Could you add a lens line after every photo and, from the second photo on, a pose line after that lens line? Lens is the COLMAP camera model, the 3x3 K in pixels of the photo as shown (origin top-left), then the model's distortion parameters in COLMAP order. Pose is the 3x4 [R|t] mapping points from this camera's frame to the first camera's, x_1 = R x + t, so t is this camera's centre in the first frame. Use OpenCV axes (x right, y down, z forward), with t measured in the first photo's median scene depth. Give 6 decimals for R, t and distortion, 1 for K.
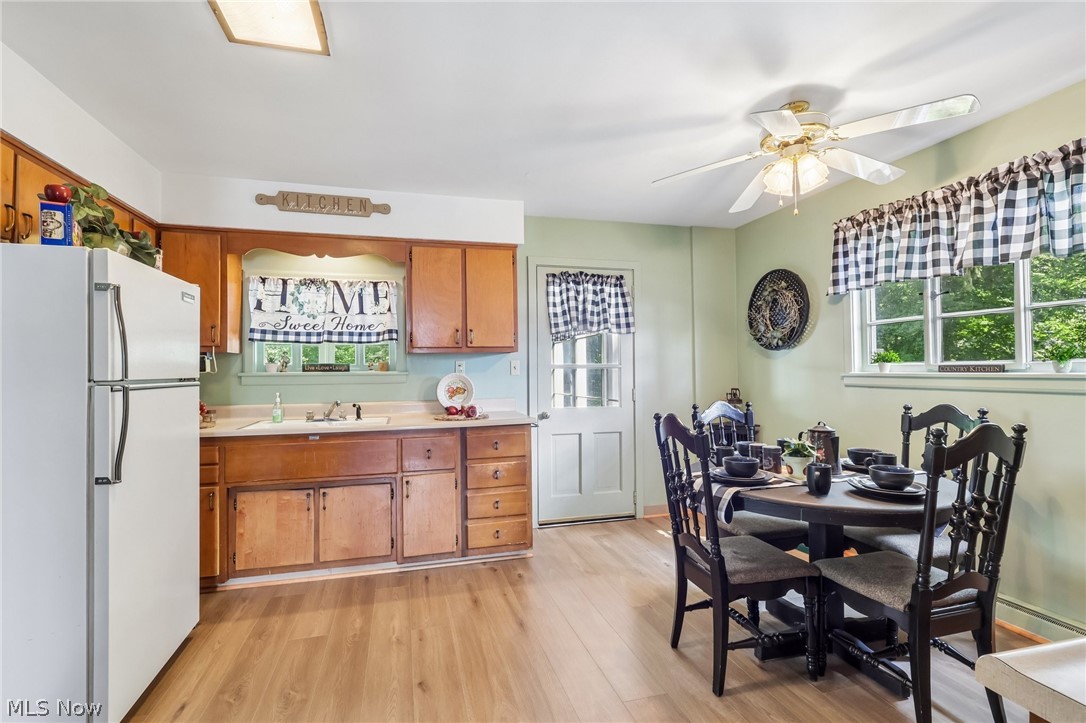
lens RADIAL K [[505.1, 0, 539.1], [0, 505.1, 360.1], [0, 0, 1]] dist [-0.010668, 0.002860]
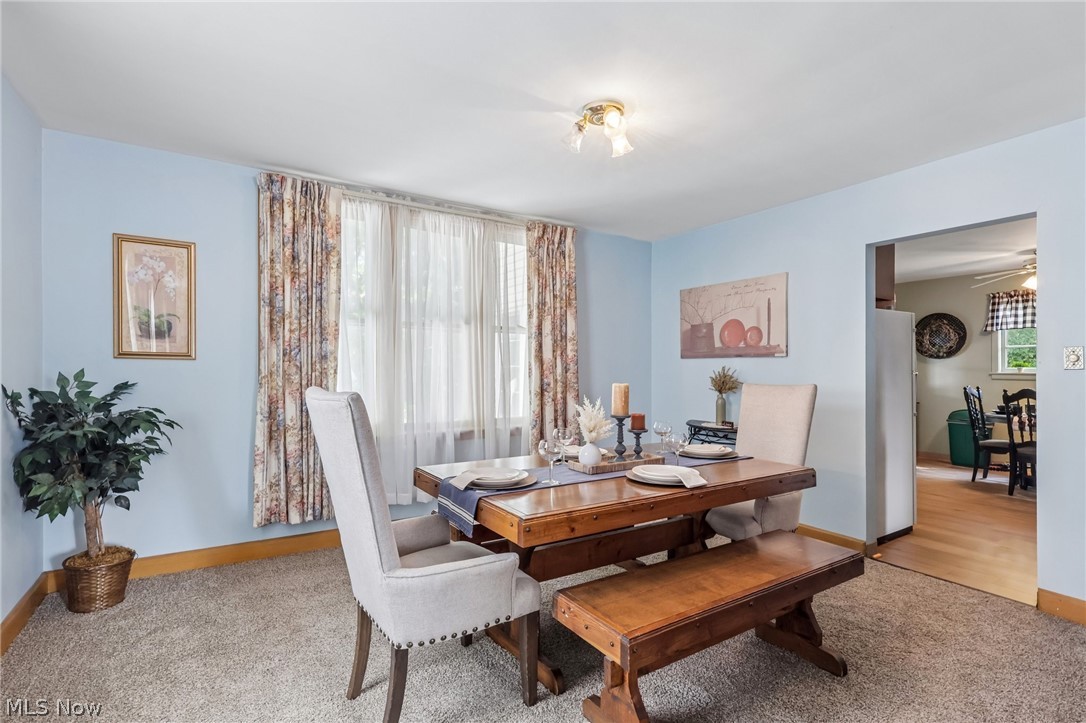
lens RADIAL K [[505.1, 0, 544.4], [0, 505.1, 368.1], [0, 0, 1]] dist [-0.010668, 0.002860]
pose [[0.961776, 0.010230, 0.273646, -1.491261], [-0.015905, 0.999702, 0.018527, 0.001883], [-0.273375, -0.022172, 0.961652, -0.354134]]
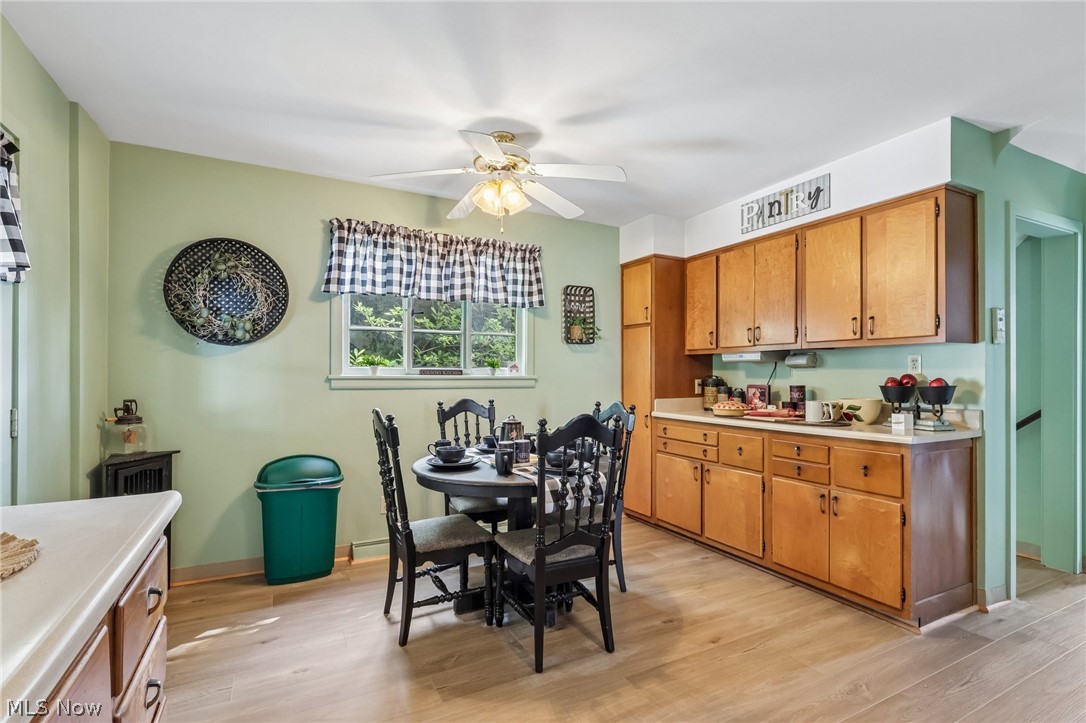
lens RADIAL K [[505.1, 0, 544.9], [0, 505.1, 372.1], [0, 0, 1]] dist [-0.010668, 0.002860]
pose [[-0.211422, 0.012816, 0.977311, -0.411400], [-0.022515, 0.999585, -0.017978, 0.026495], [-0.977135, -0.025805, -0.211046, 0.773209]]
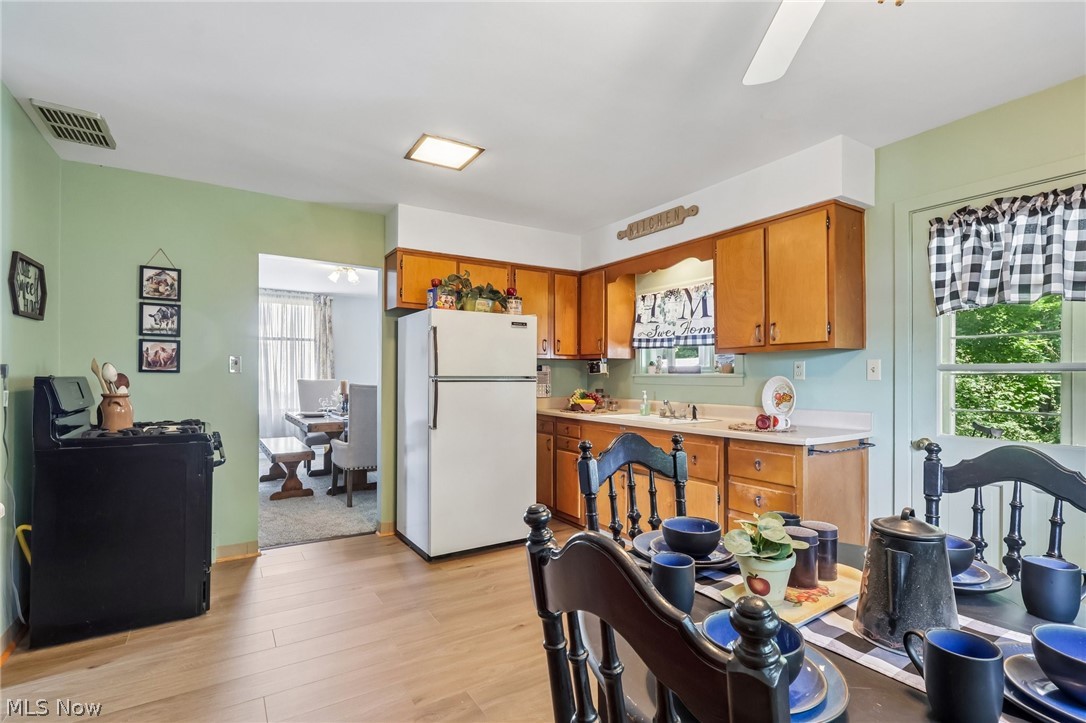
lens RADIAL K [[505.1, 0, 547.6], [0, 505.1, 375.3], [0, 0, 1]] dist [-0.010668, 0.002860]
pose [[0.294266, 0.010132, -0.955670, 0.551324], [0.014251, 0.999786, 0.014988, 0.006924], [0.955617, -0.018029, 0.294059, 0.413184]]
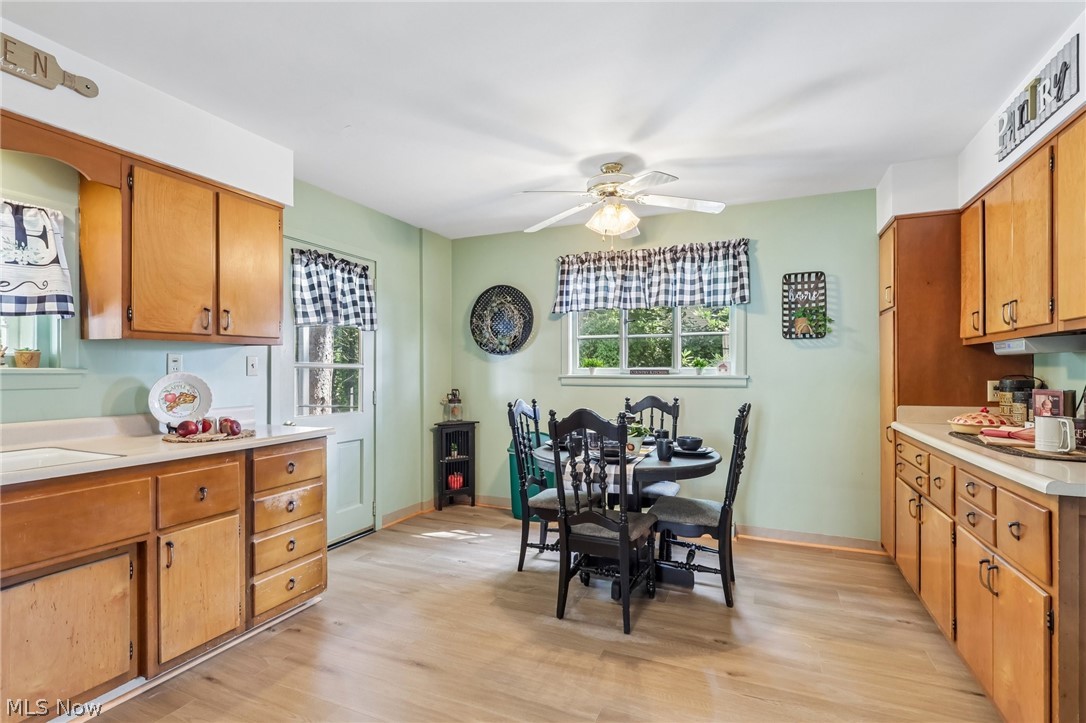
lens RADIAL K [[505.1, 0, 544.5], [0, 505.1, 371.3], [0, 0, 1]] dist [-0.010668, 0.002860]
pose [[0.627721, 0.011001, 0.778361, -0.407551], [-0.022606, 0.999736, 0.004102, 0.011898], [-0.778110, -0.020171, 0.627804, 0.216887]]
